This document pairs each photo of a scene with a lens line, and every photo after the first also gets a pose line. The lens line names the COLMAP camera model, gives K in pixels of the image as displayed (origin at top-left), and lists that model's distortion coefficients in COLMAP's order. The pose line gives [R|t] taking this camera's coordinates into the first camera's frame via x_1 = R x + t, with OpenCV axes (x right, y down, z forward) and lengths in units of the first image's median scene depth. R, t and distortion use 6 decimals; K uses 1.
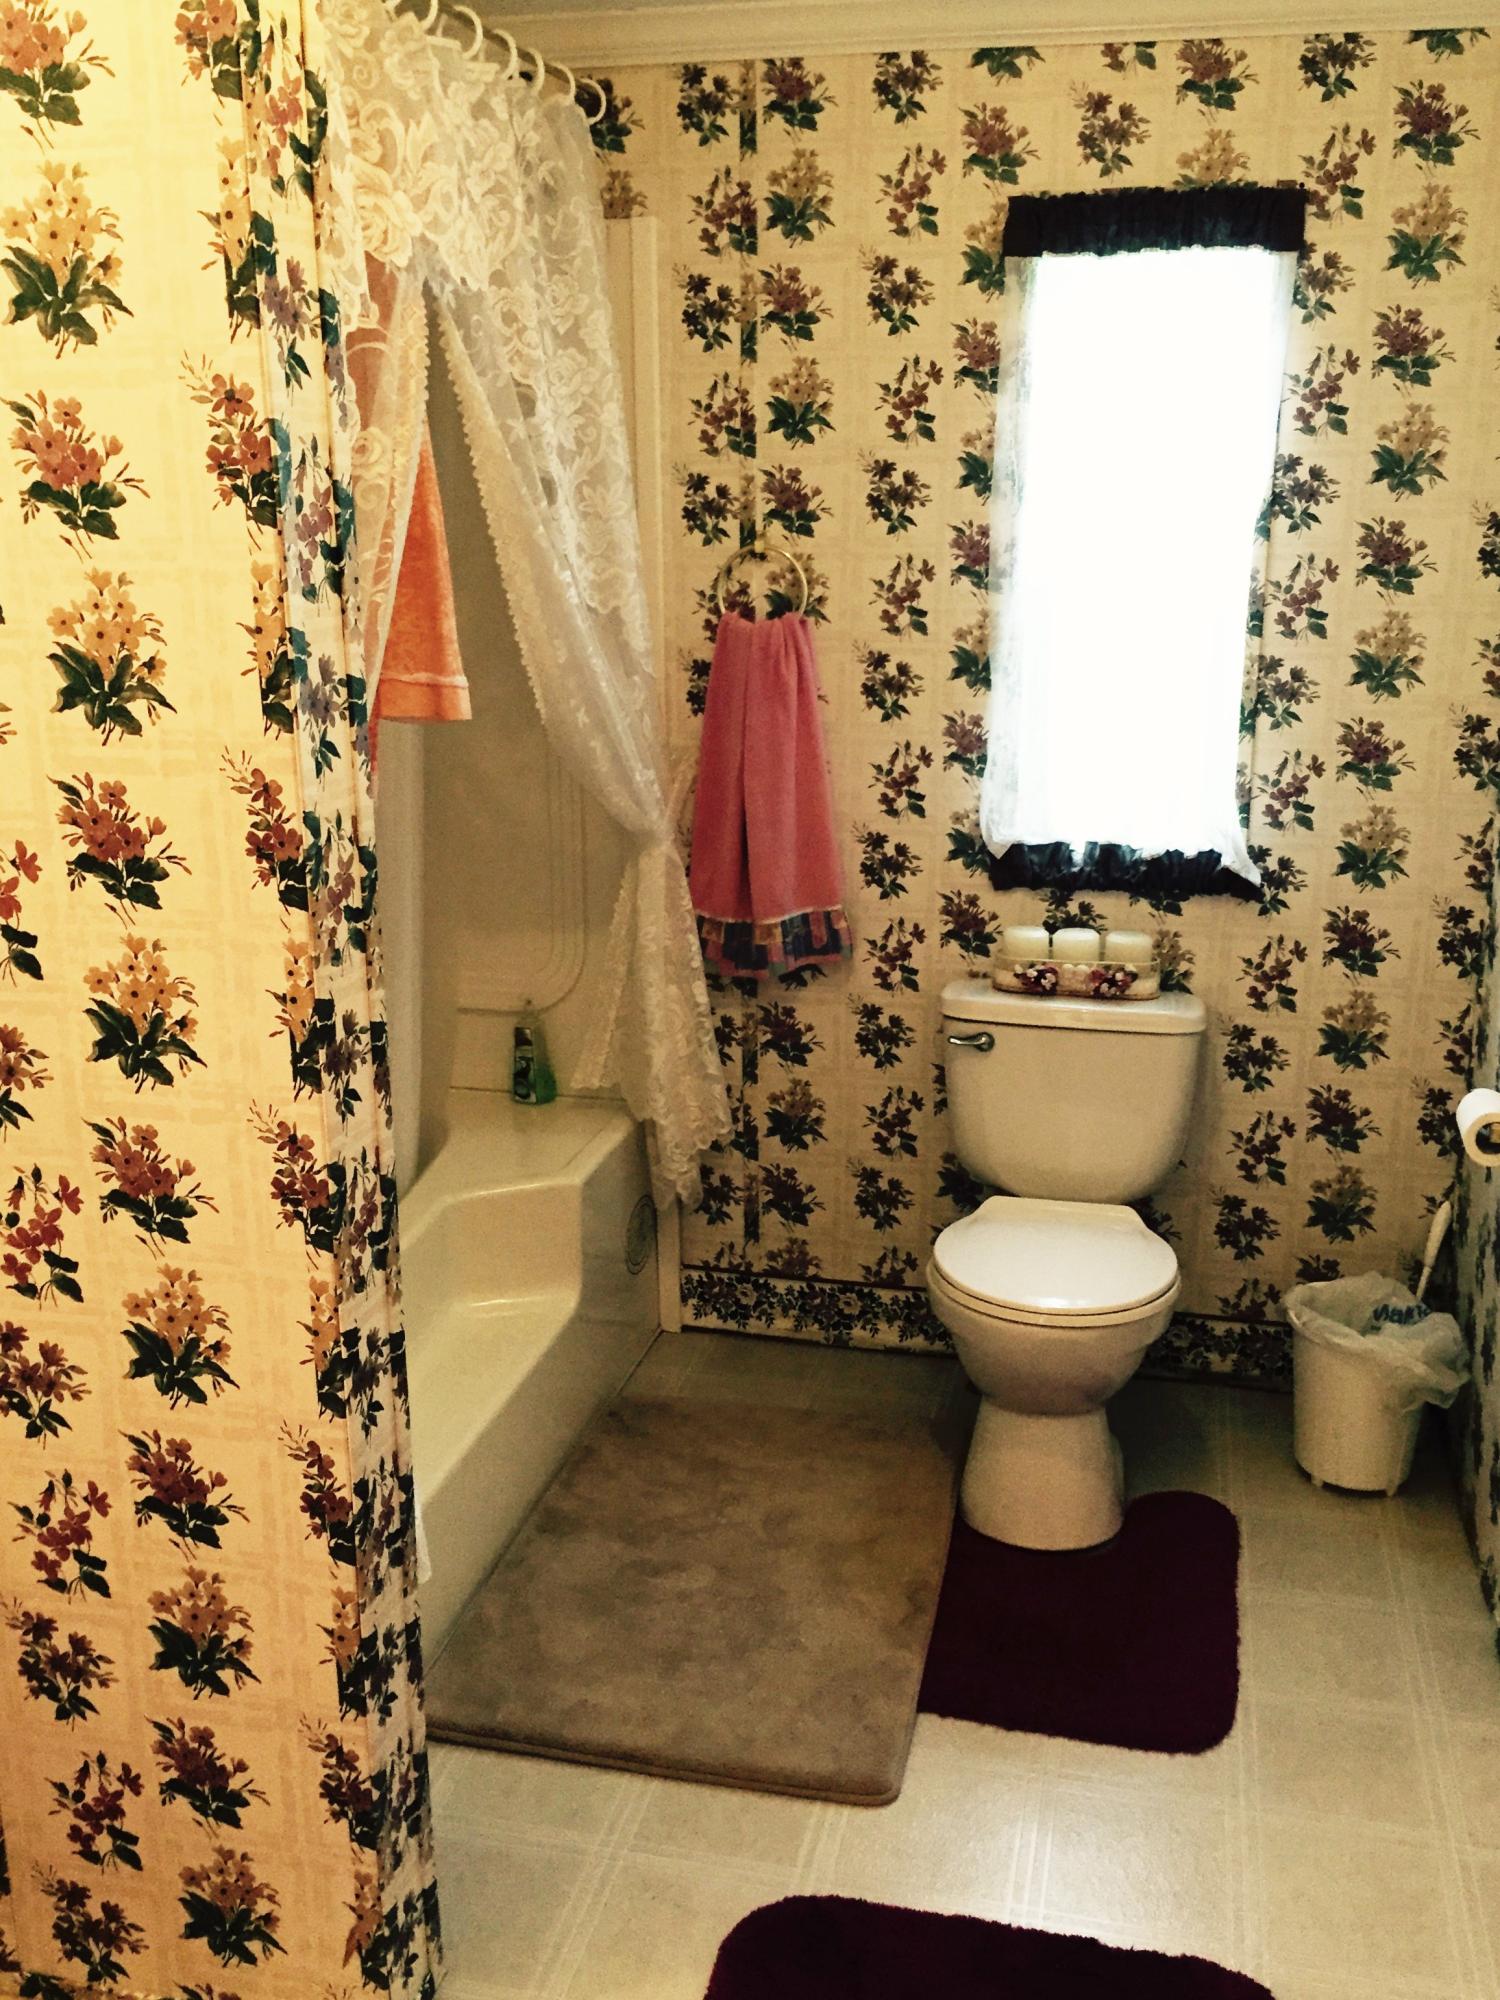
lens RADIAL K [[1713.6, 0, 754.7], [0, 1713.6, 1003.5], [0, 0, 1]] dist [0.069962, -0.104741]
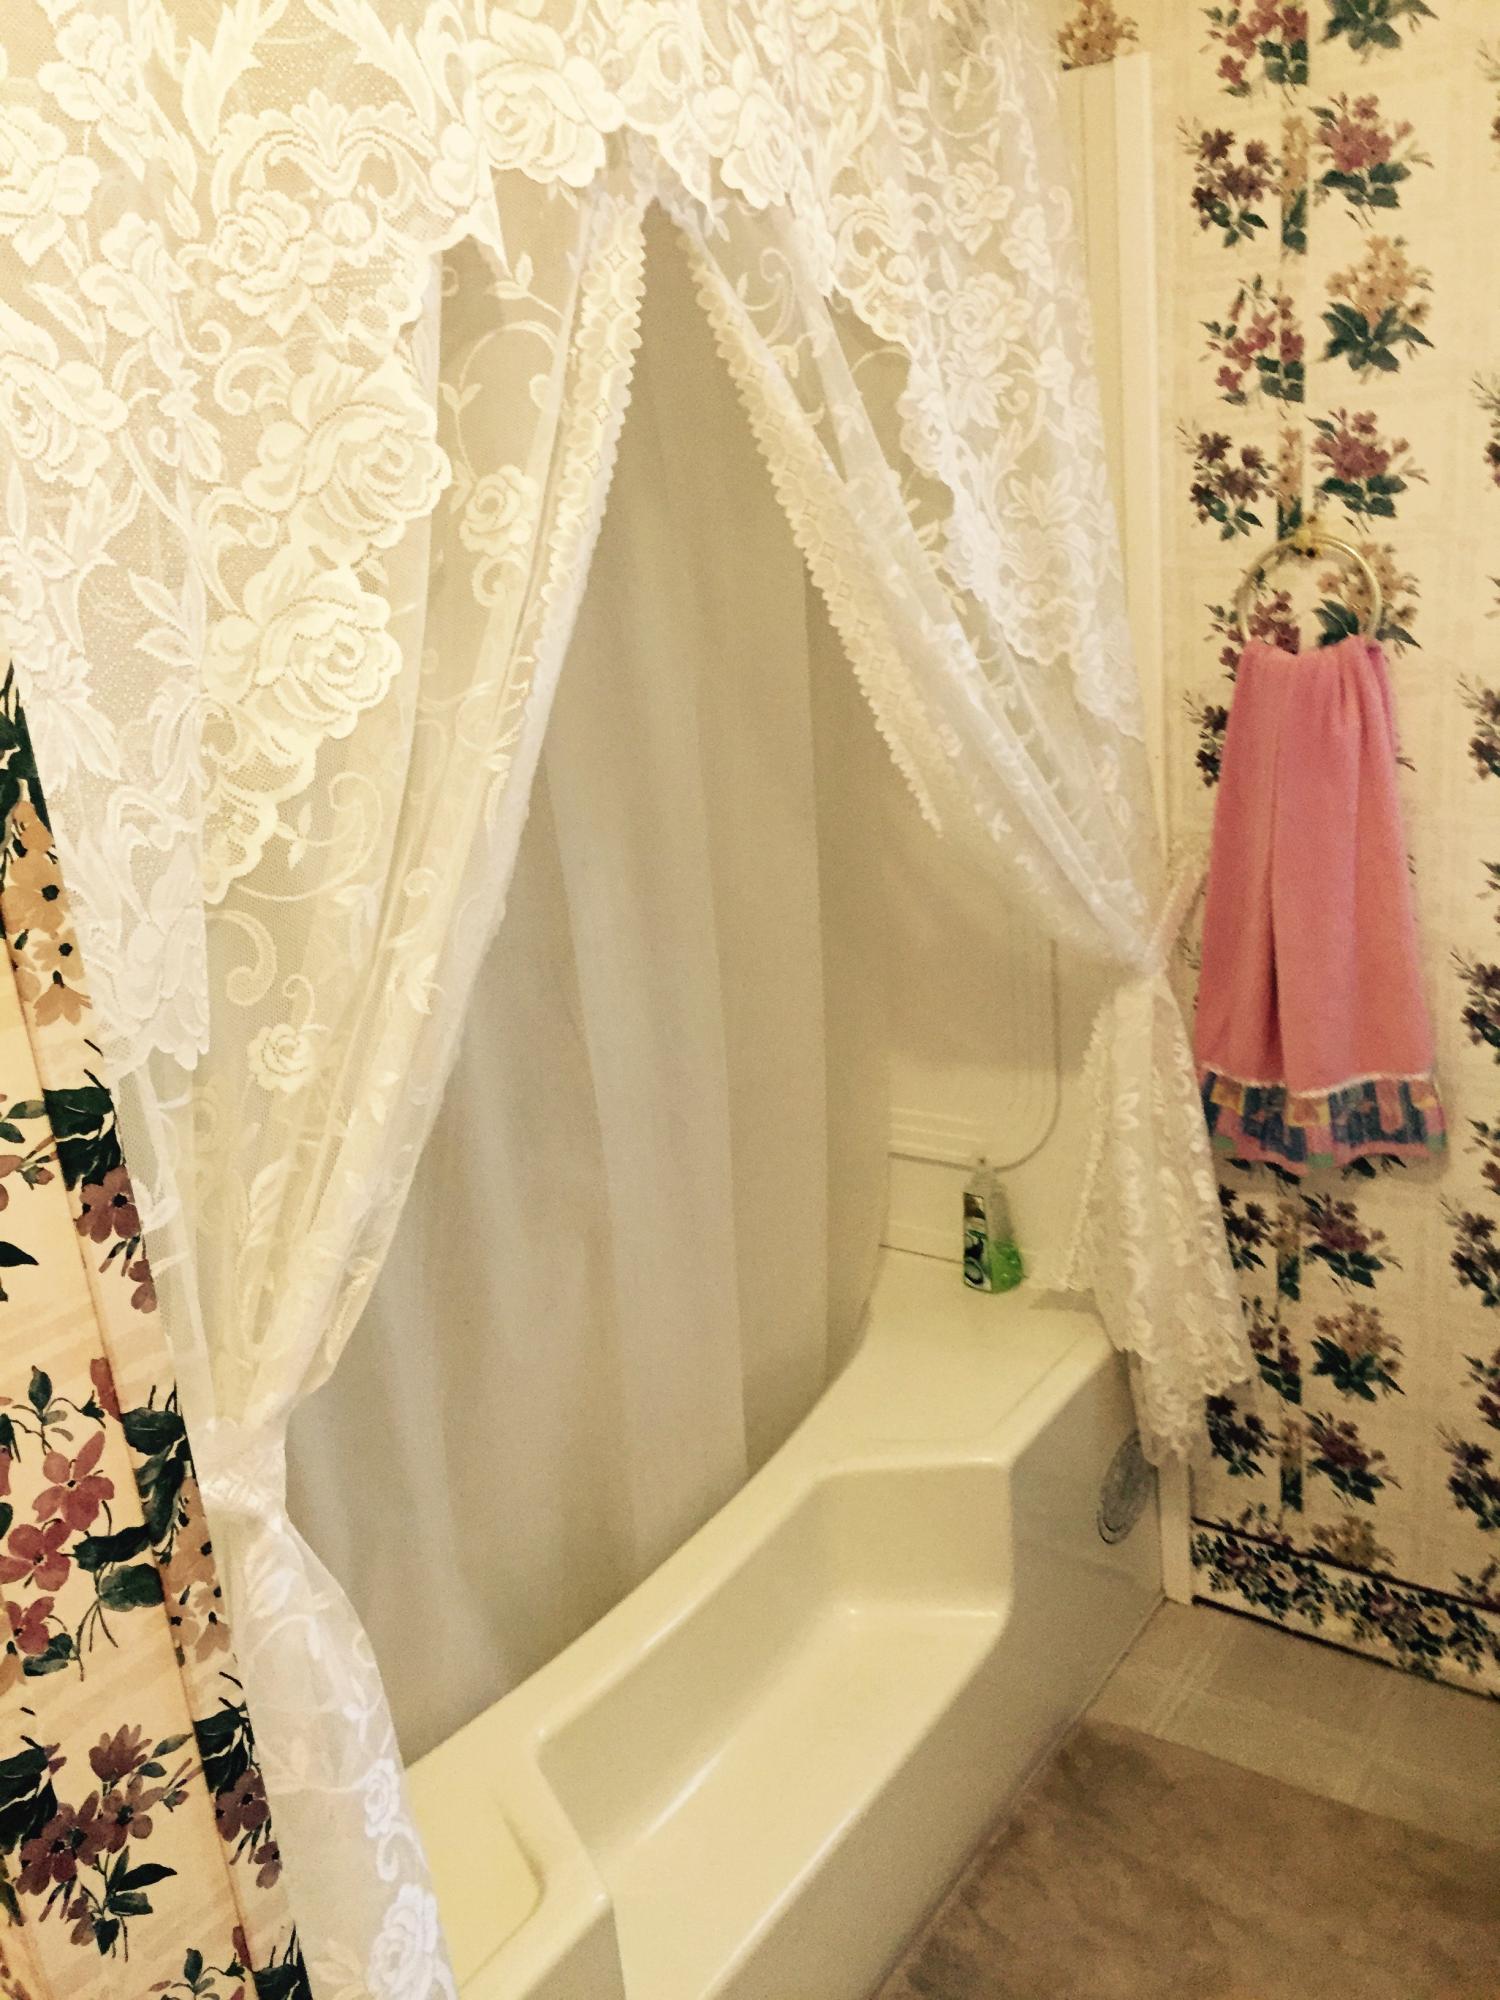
lens RADIAL K [[1713.6, 0, 753.4], [0, 1713.6, 1007.9], [0, 0, 1]] dist [0.069962, -0.104741]
pose [[0.929246, 0.033718, -0.367919, 0.054402], [-0.017278, 0.998703, 0.047886, -0.112485], [0.369057, -0.038140, 0.928624, 0.298532]]
